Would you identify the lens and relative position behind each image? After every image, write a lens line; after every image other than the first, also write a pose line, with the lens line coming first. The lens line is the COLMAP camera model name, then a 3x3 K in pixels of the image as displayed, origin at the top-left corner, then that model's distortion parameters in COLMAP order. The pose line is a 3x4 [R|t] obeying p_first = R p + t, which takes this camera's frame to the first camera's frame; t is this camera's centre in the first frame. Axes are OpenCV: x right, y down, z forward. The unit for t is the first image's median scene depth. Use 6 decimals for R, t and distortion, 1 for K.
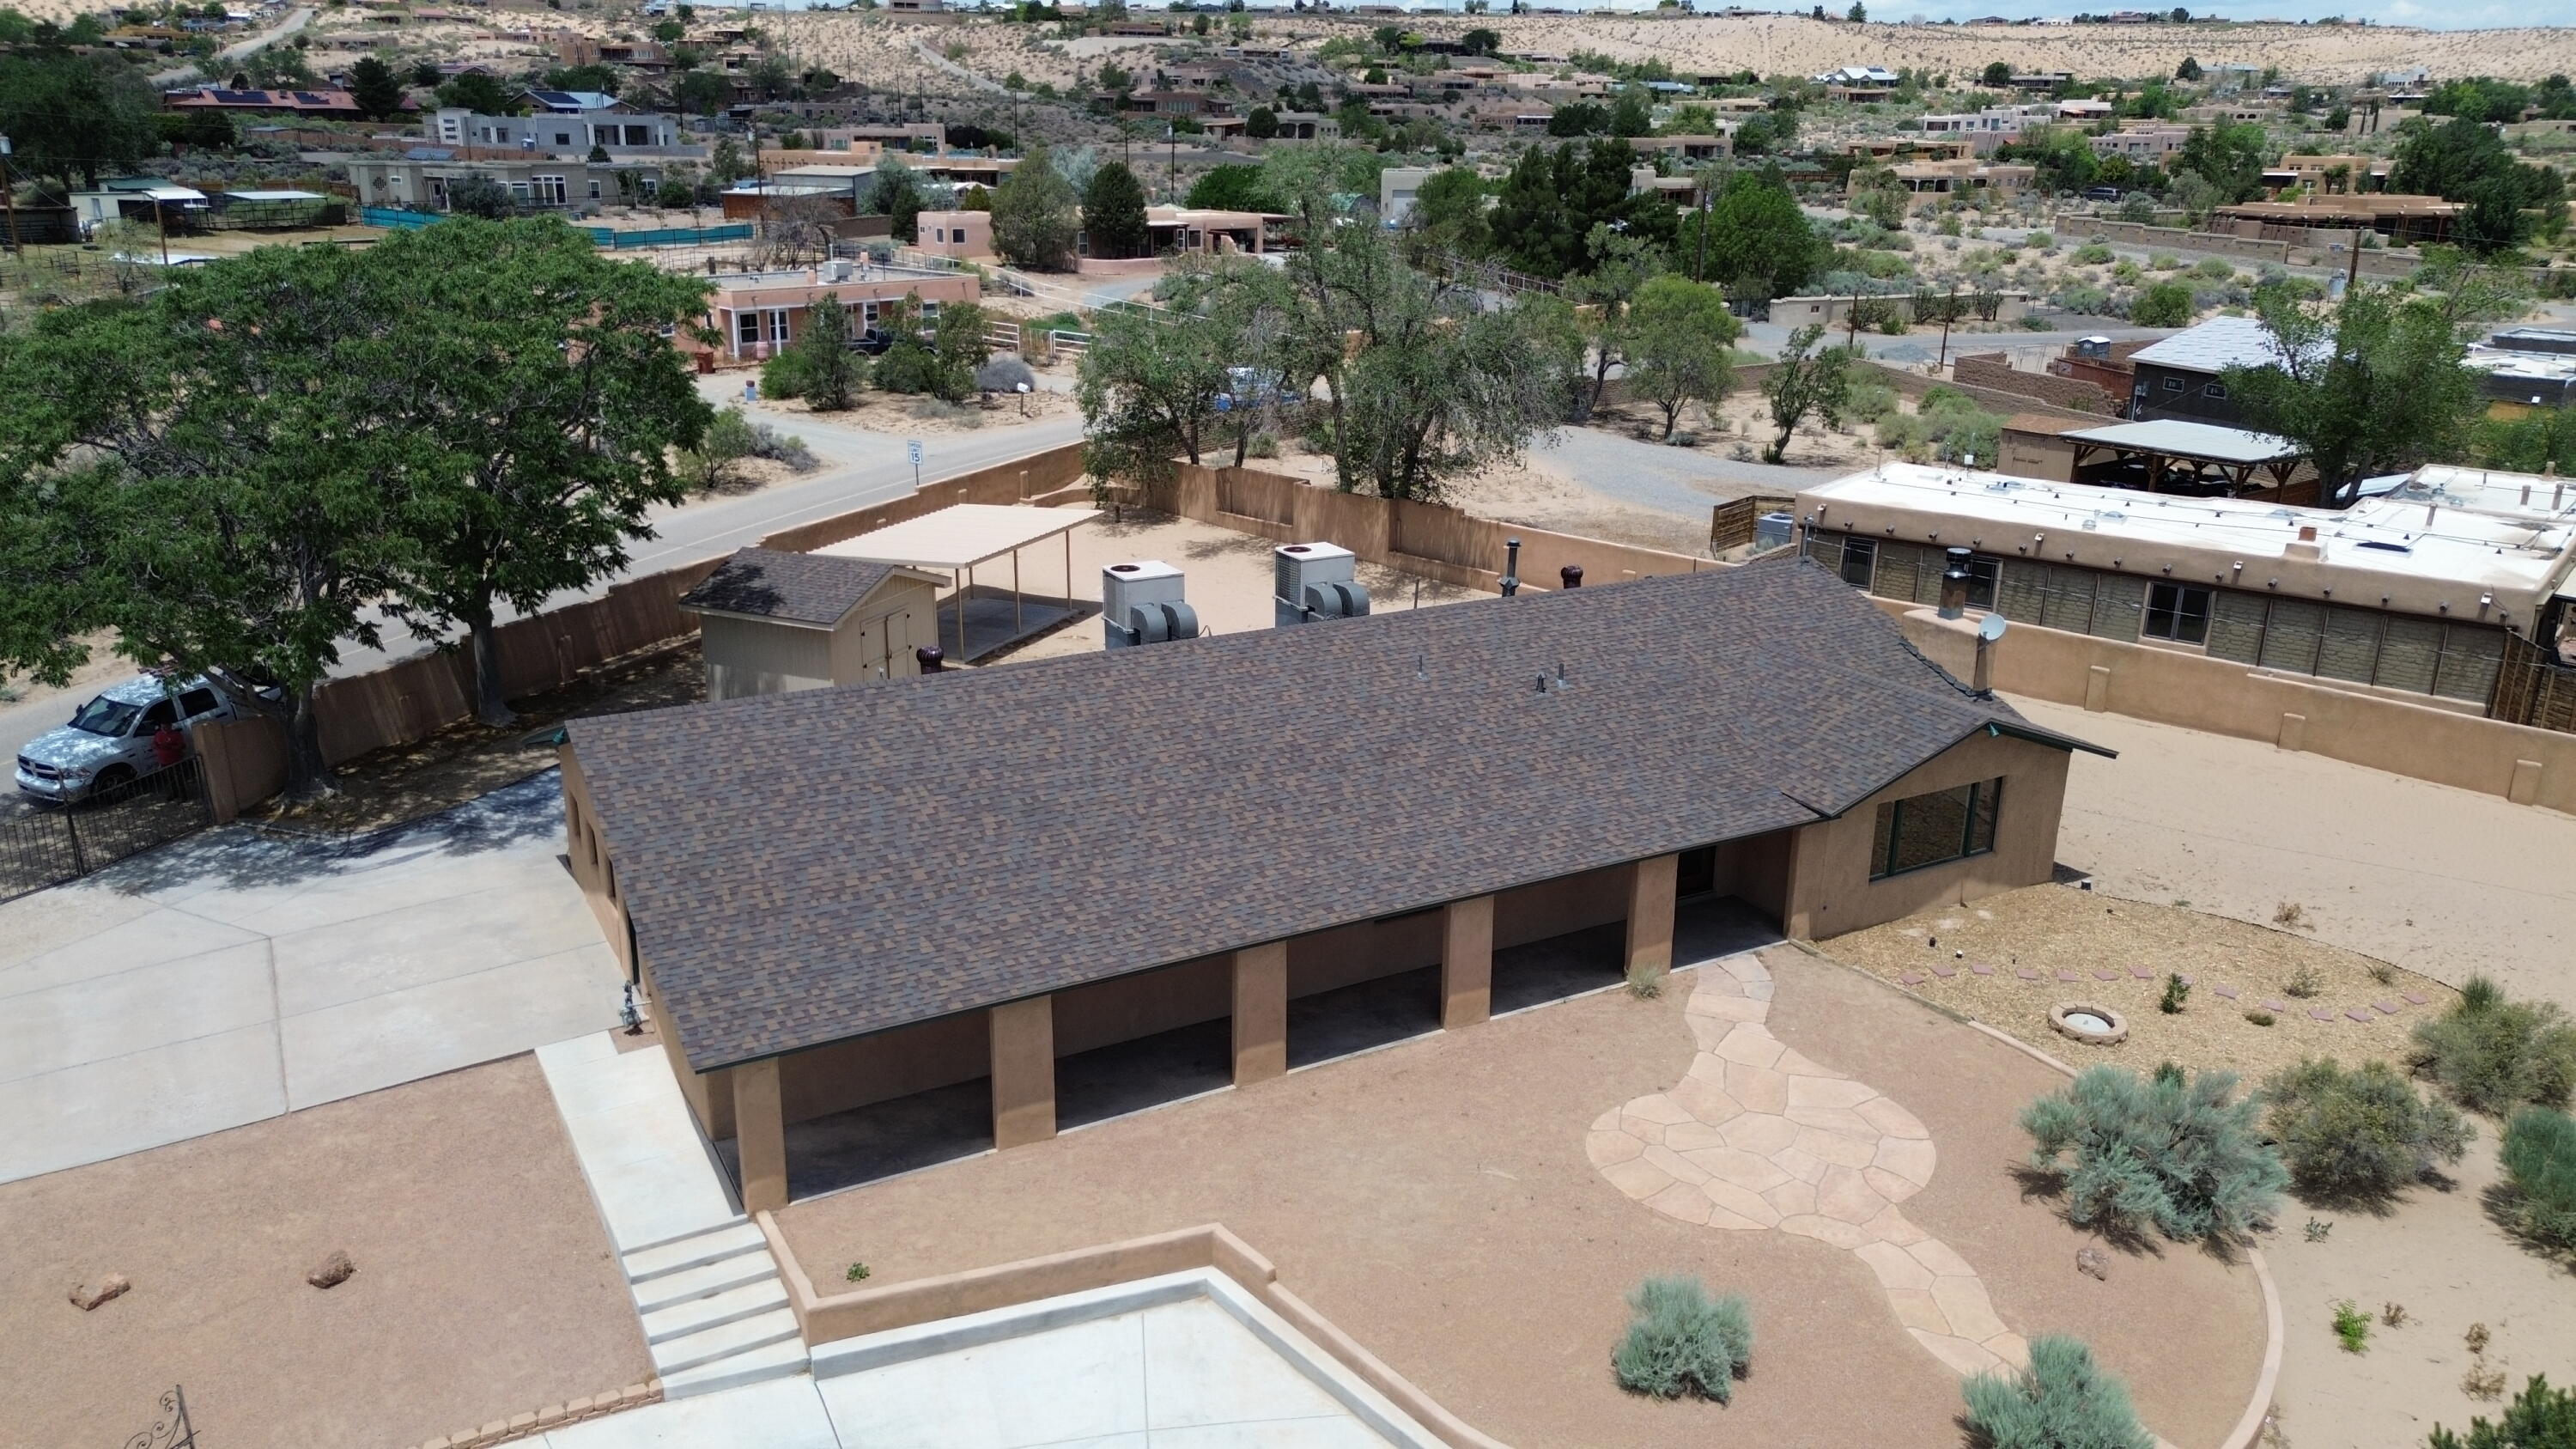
lens RADIAL K [[1846.8, 0, 1280.8], [0, 1846.8, 674.9], [0, 0, 1]] dist [0.057178, -0.055424]
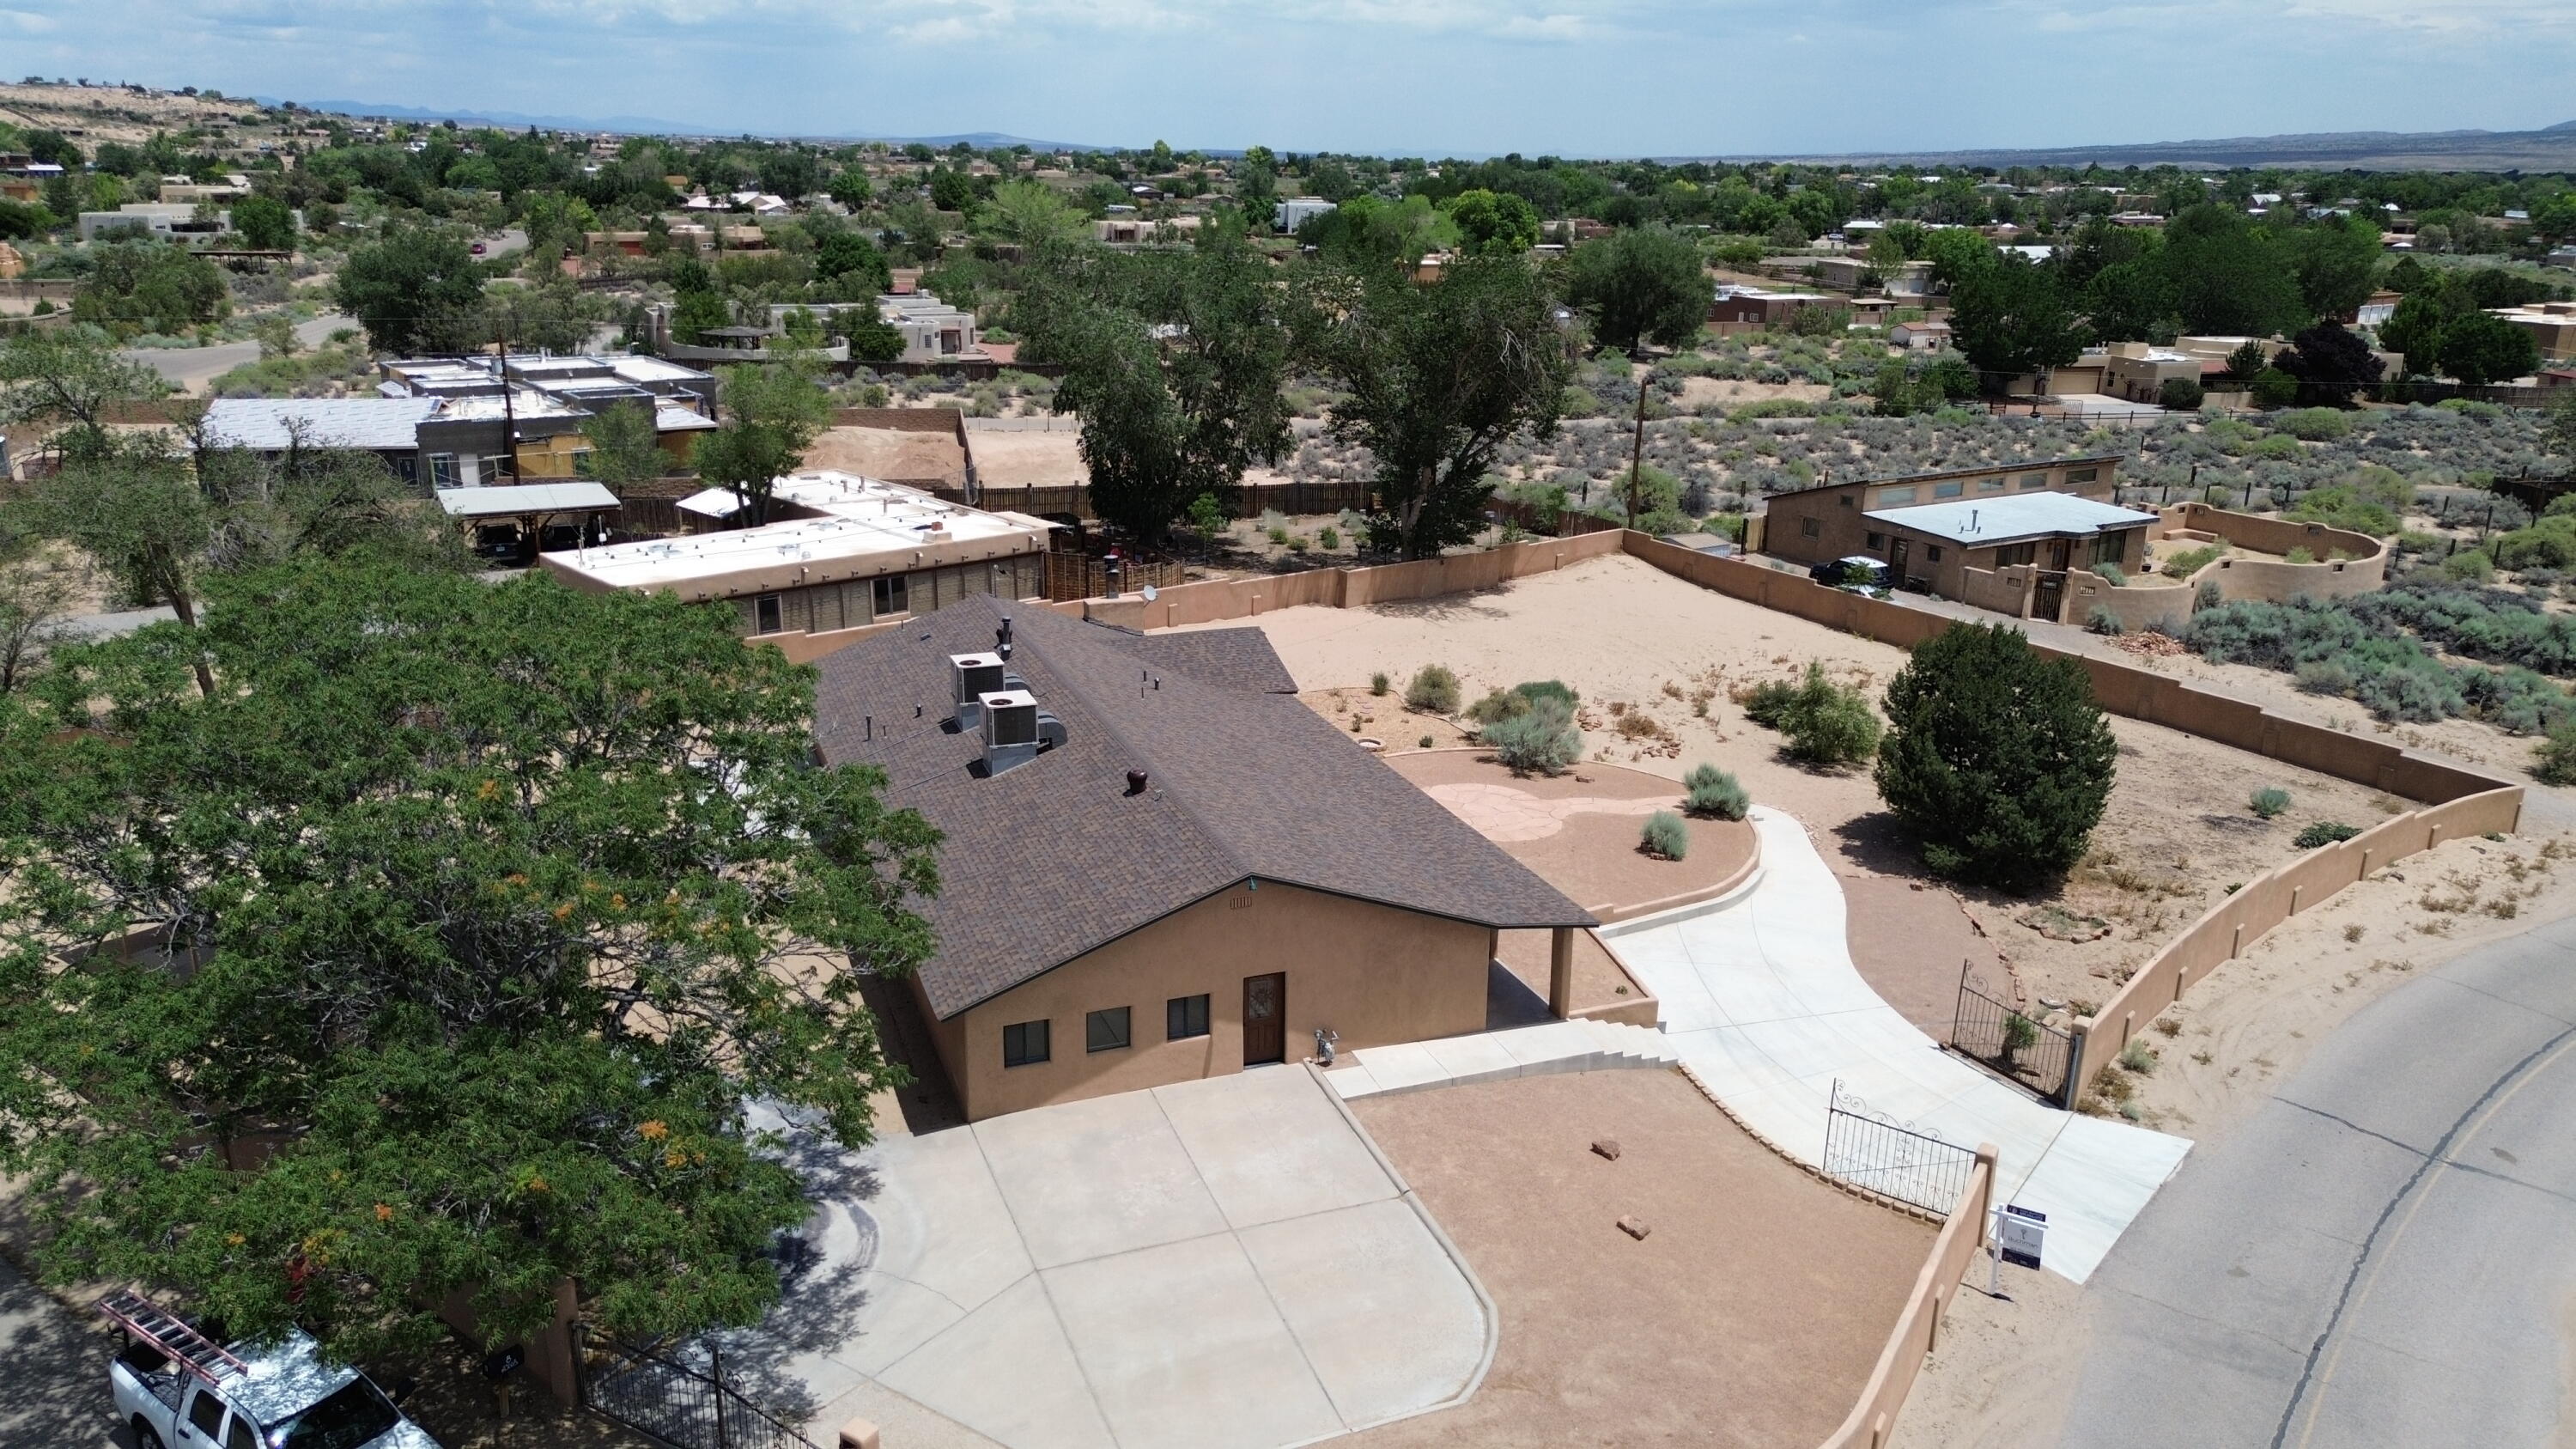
lens RADIAL K [[1846.8, 0, 1280.8], [0, 1846.8, 674.9], [0, 0, 1]] dist [0.057178, -0.055424]
pose [[0.143914, -0.269646, 0.952145, -0.864732], [0.269098, 0.936567, 0.224562, -0.211955], [-0.952300, 0.223903, 0.207346, 0.386367]]
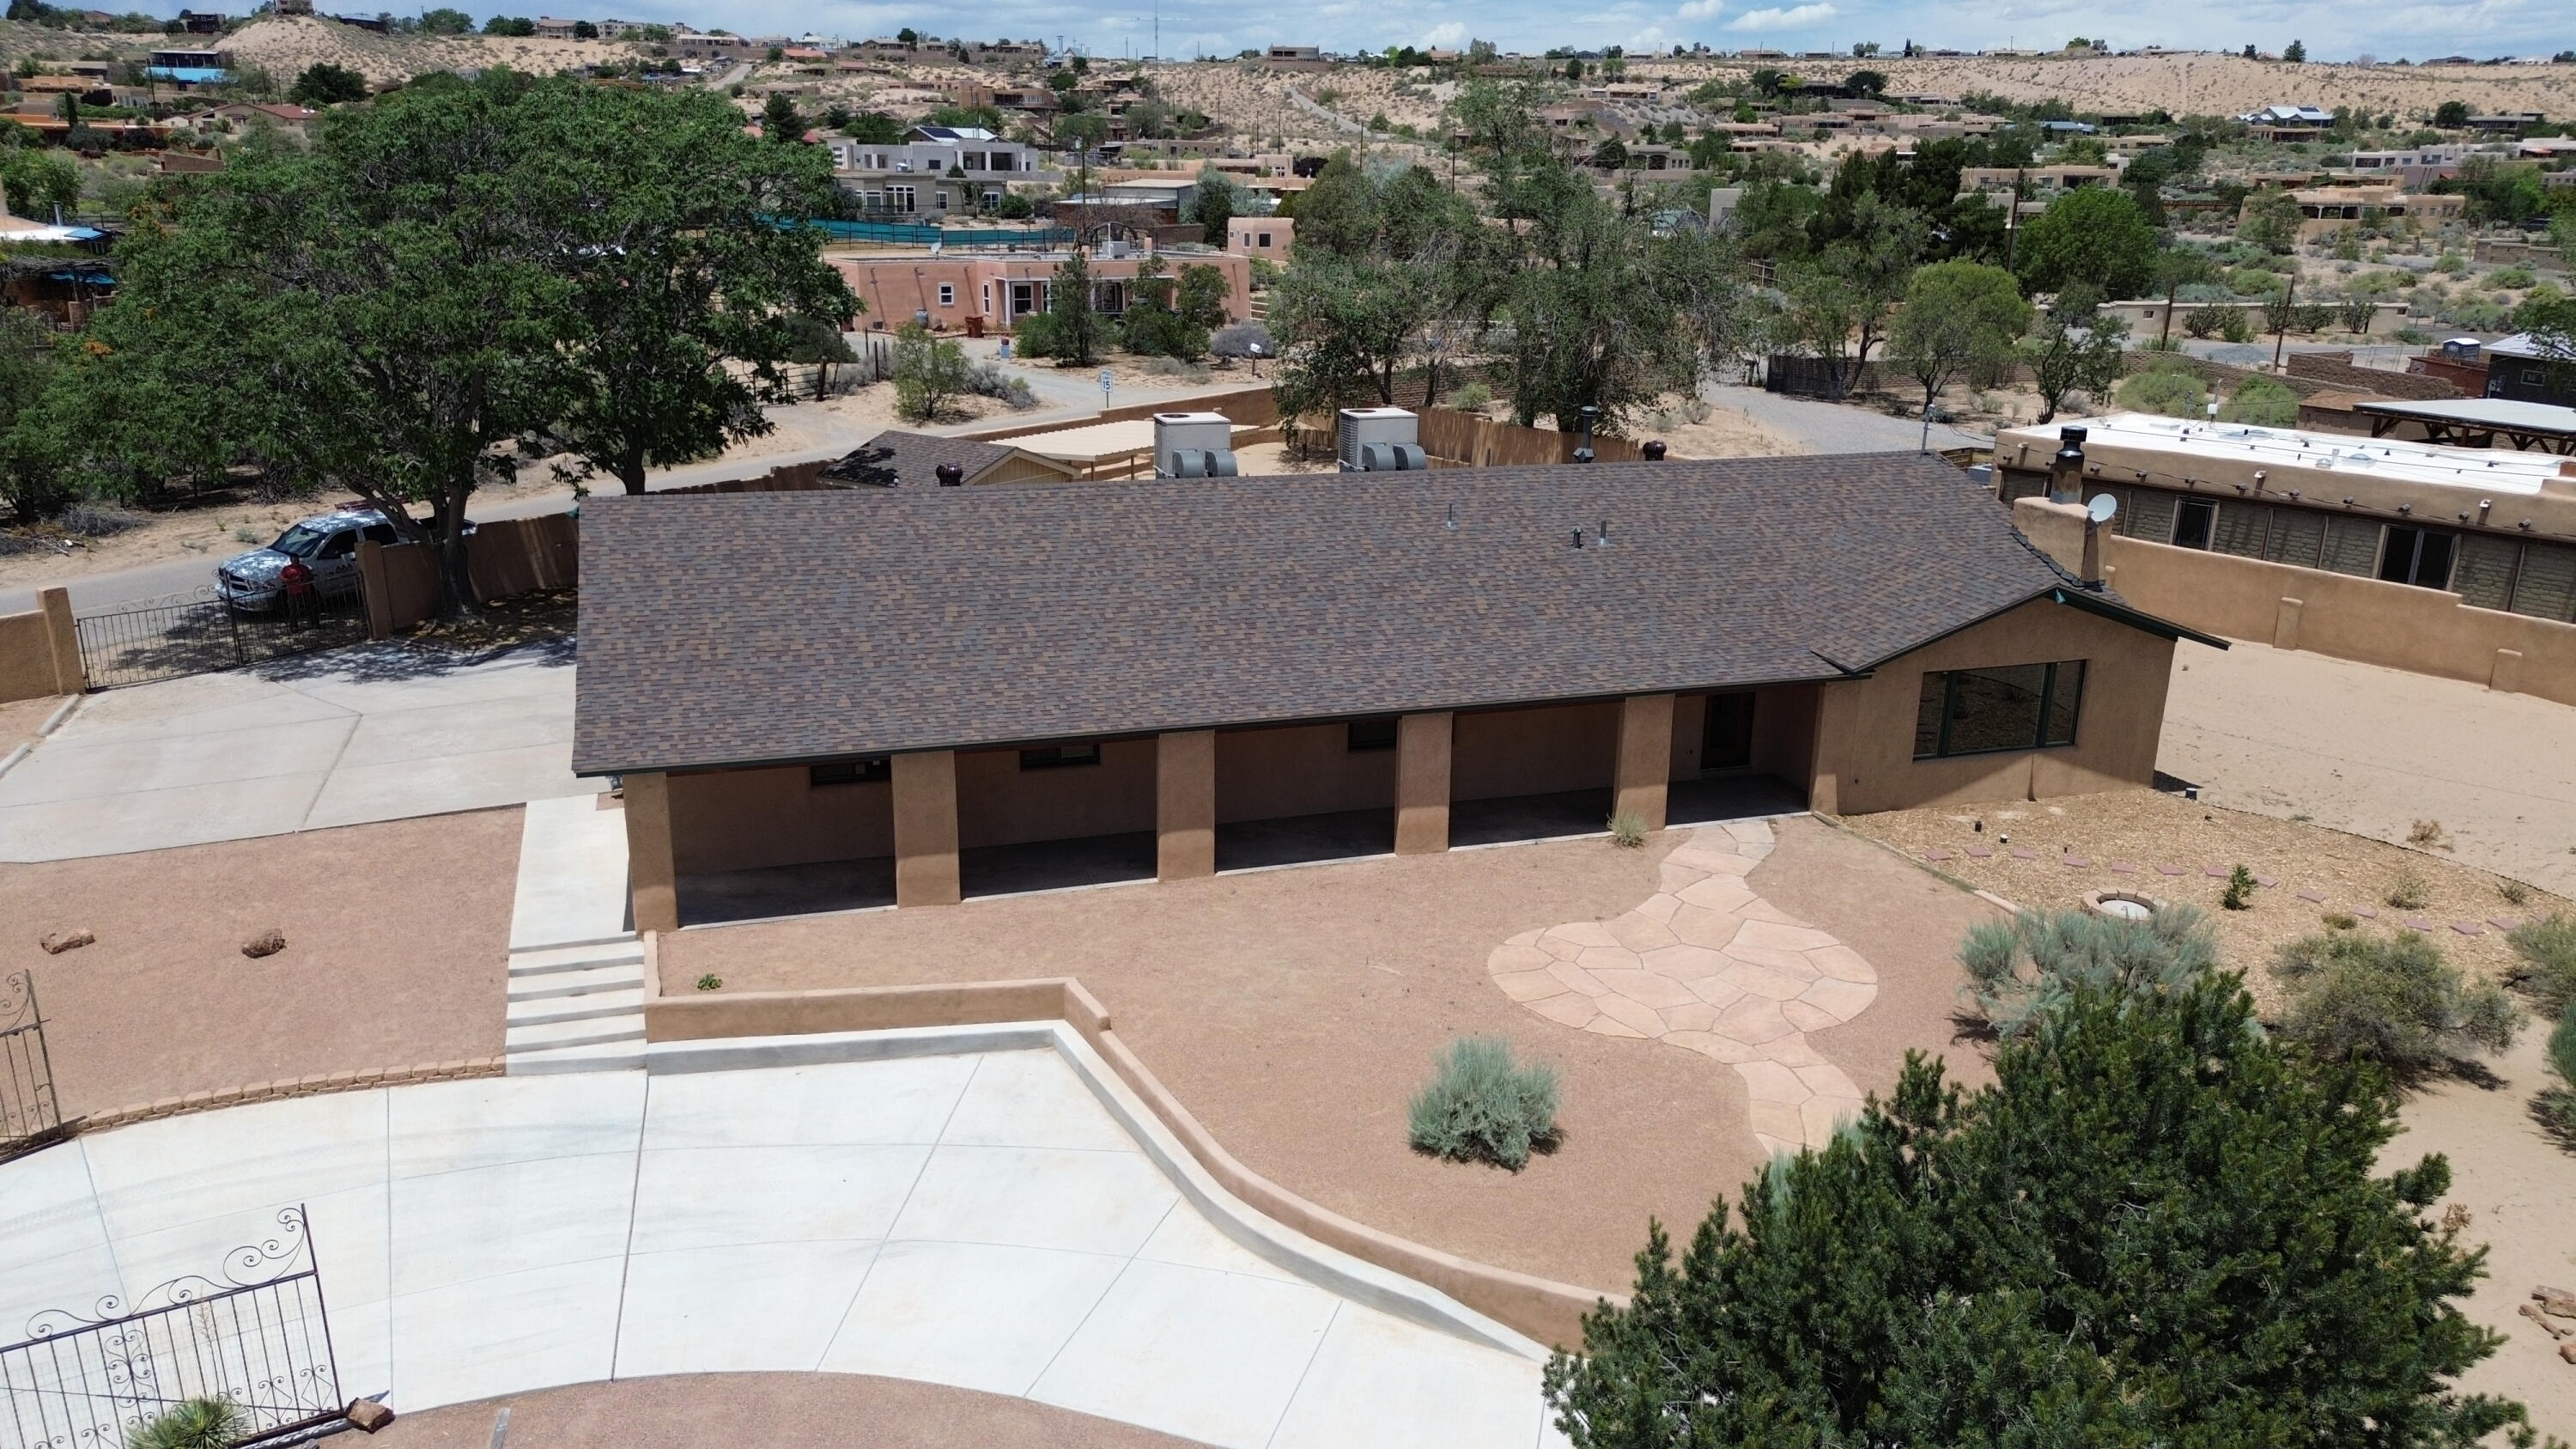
lens RADIAL K [[1846.8, 0, 1280.8], [0, 1846.8, 674.9], [0, 0, 1]] dist [0.057178, -0.055424]
pose [[0.980577, 0.053985, -0.188560, 0.116715], [-0.059123, 0.998014, -0.021728, 0.069764], [0.187013, 0.032454, 0.981821, 0.024296]]
